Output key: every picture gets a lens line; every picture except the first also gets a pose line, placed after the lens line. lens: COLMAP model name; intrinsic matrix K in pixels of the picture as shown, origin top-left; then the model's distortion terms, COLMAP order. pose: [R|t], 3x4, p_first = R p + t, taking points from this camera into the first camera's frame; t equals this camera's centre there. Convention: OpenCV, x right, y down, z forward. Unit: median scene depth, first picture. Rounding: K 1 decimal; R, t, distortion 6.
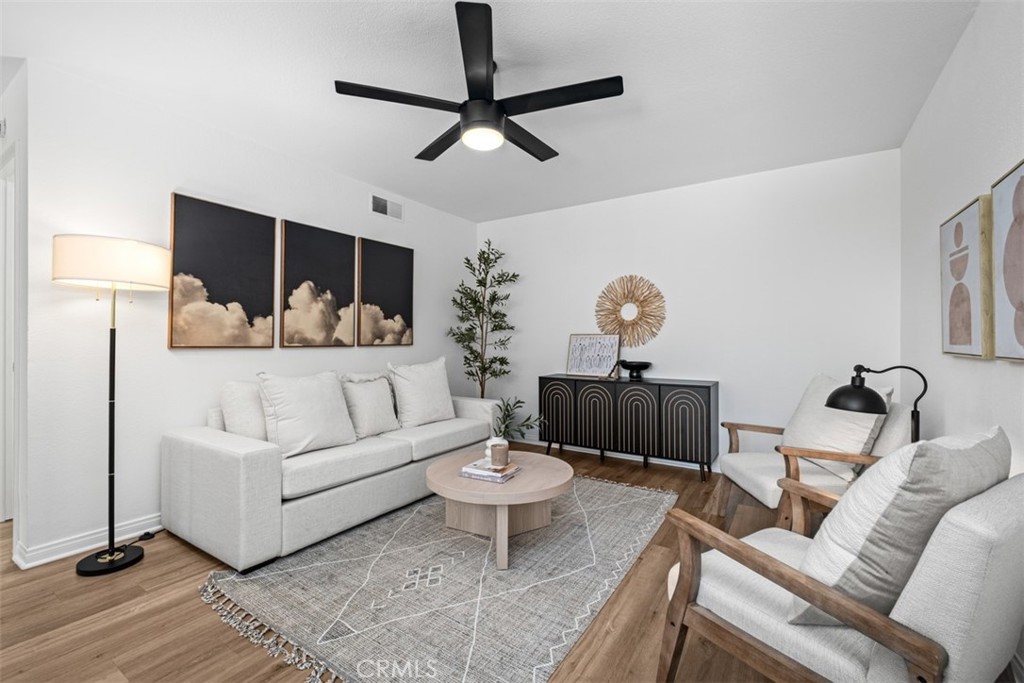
lens RADIAL K [[441.3, 0, 512.8], [0, 441.3, 344.2], [0, 0, 1]] dist [0.000950, -0.005306]
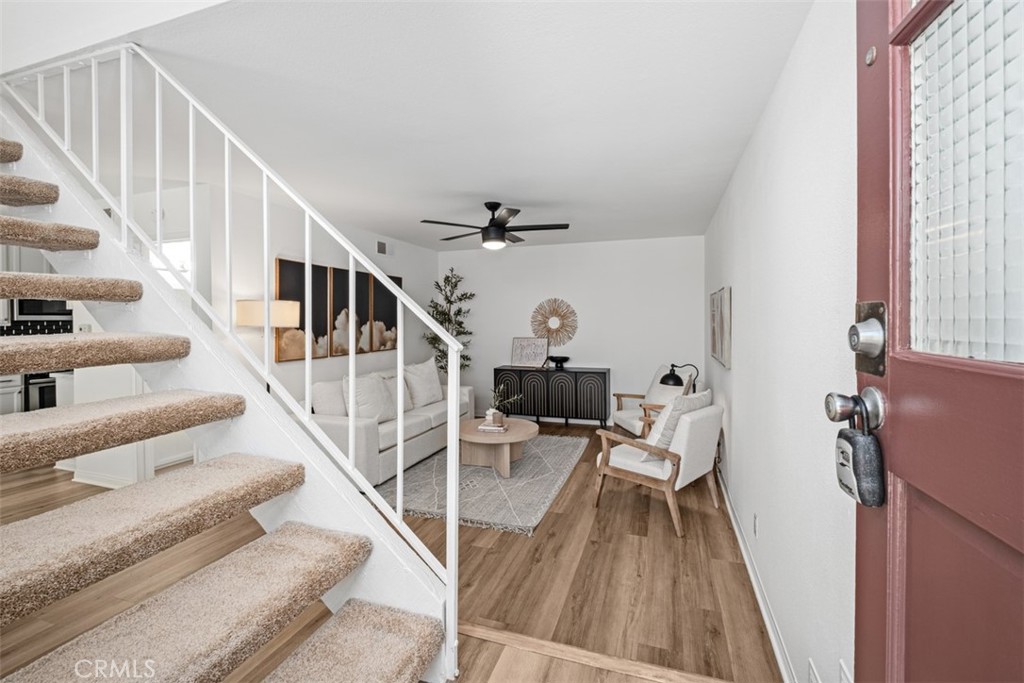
lens RADIAL K [[441.3, 0, 522.4], [0, 441.3, 333.9], [0, 0, 1]] dist [0.000950, -0.005306]
pose [[0.966665, -0.014393, 0.255638, -0.251256], [0.009359, 0.999738, 0.020900, -0.078703], [-0.255872, -0.017811, 0.966547, -0.469011]]
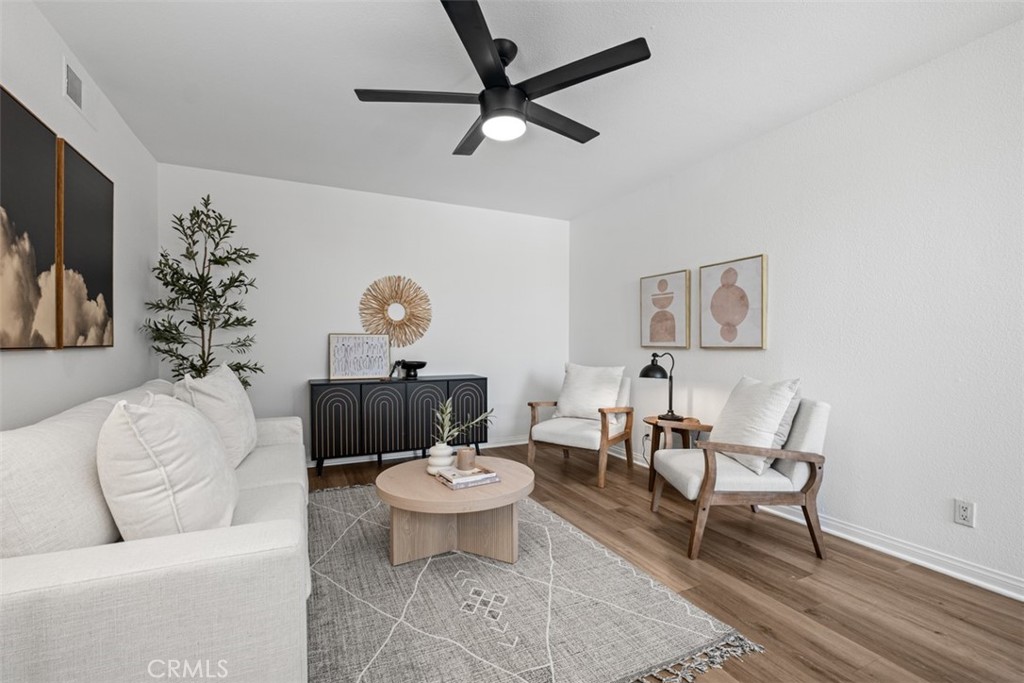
lens RADIAL K [[441.3, 0, 516.3], [0, 441.3, 356.1], [0, 0, 1]] dist [0.000950, -0.005306]
pose [[0.519438, -0.026333, 0.854102, -0.523311], [0.008789, 0.999637, 0.025475, 0.004496], [-0.854463, -0.005726, 0.519481, 0.278077]]
